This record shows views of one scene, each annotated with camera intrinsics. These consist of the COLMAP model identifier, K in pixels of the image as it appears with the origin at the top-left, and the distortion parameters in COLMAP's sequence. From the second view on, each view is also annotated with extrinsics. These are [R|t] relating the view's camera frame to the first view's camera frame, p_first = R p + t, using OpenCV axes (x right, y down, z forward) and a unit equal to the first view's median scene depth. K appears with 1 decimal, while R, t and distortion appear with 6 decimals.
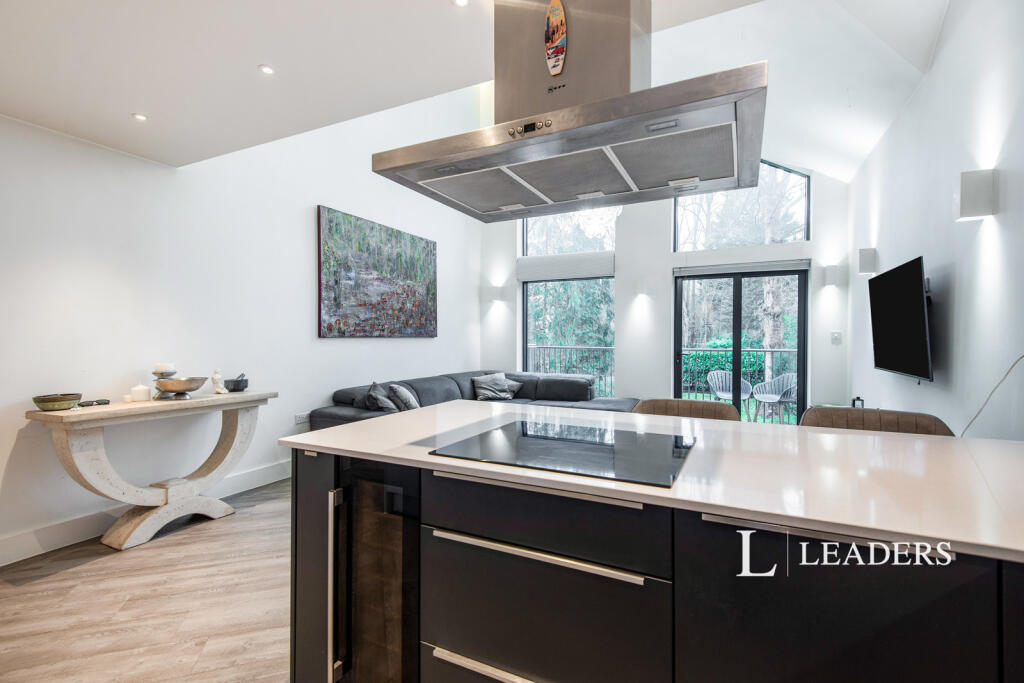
lens RADIAL K [[466.2, 0, 510.7], [0, 466.2, 344.0], [0, 0, 1]] dist [-0.003089, -0.001003]
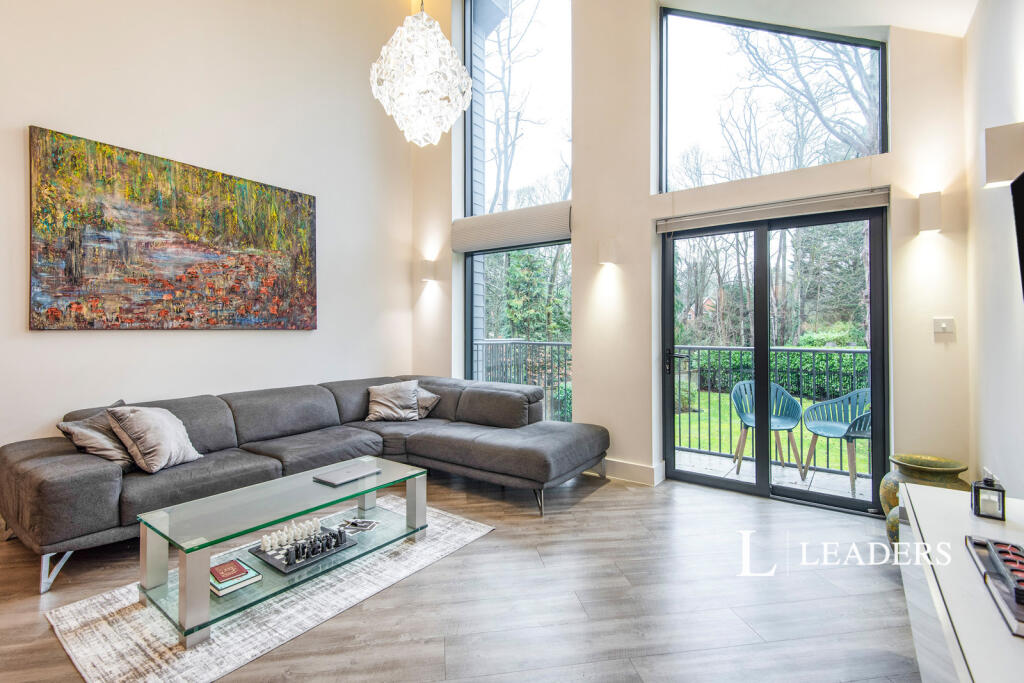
lens RADIAL K [[466.2, 0, 523.8], [0, 466.2, 324.9], [0, 0, 1]] dist [-0.003089, -0.001003]
pose [[0.987946, -0.003262, -0.154767, 0.299709], [-0.000926, 0.999636, -0.026978, -0.003255], [0.154798, 0.026796, 0.987583, 0.391508]]
